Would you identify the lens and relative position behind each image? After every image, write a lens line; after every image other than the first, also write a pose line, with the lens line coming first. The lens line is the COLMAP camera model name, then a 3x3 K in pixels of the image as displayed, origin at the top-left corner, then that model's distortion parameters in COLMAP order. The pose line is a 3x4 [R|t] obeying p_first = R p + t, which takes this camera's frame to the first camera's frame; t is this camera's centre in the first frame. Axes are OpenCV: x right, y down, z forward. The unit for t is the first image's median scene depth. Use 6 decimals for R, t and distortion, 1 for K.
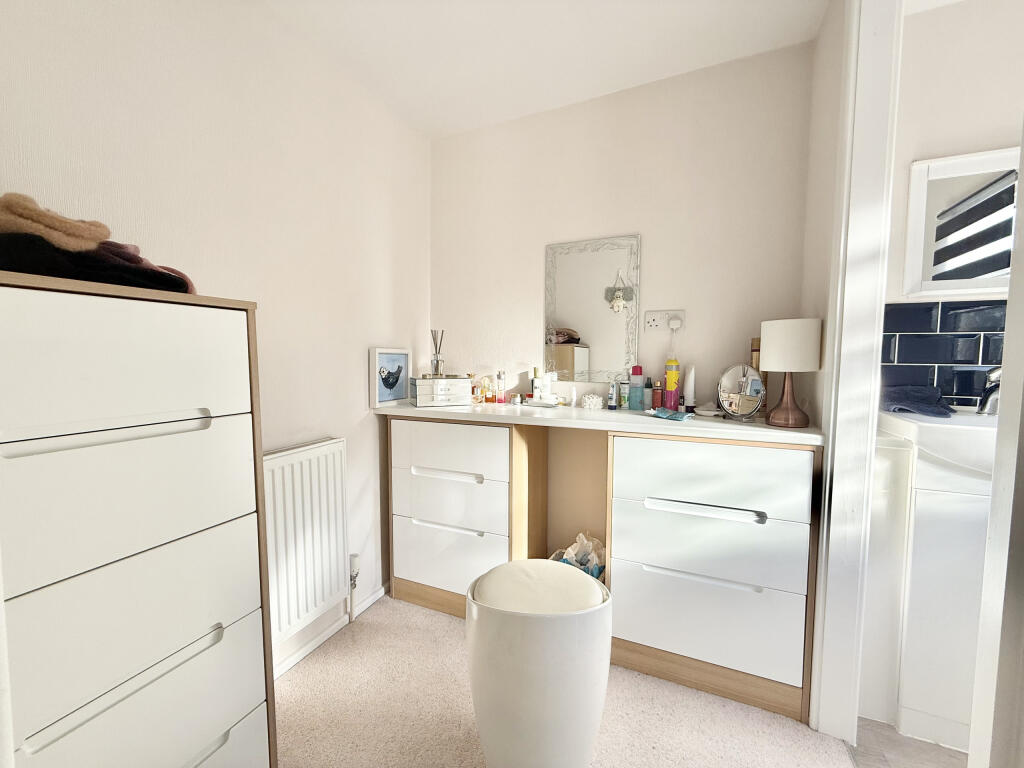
lens RADIAL K [[411.3, 0, 511.6], [0, 411.3, 387.3], [0, 0, 1]] dist [-0.000965, -0.000071]
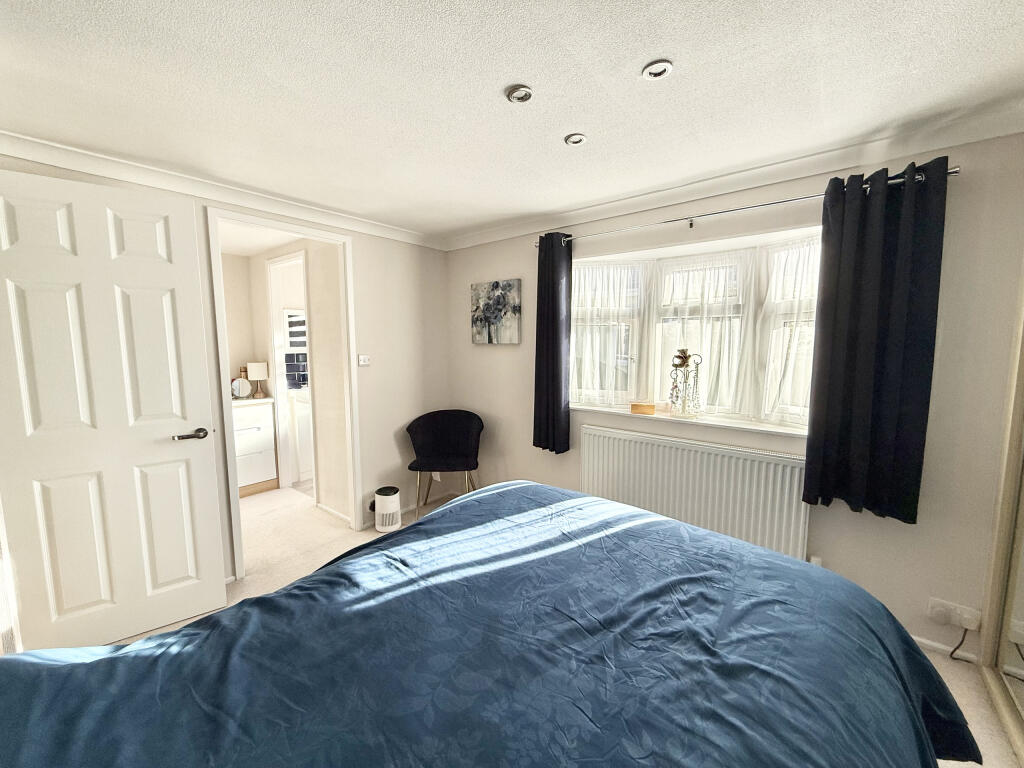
lens RADIAL K [[411.3, 0, 512.6], [0, 411.3, 381.5], [0, 0, 1]] dist [-0.000965, -0.000071]
pose [[0.251492, -0.108083, 0.961806, -1.789722], [0.065287, 0.993376, 0.094559, -0.193466], [-0.965655, 0.039012, 0.256882, -1.589196]]
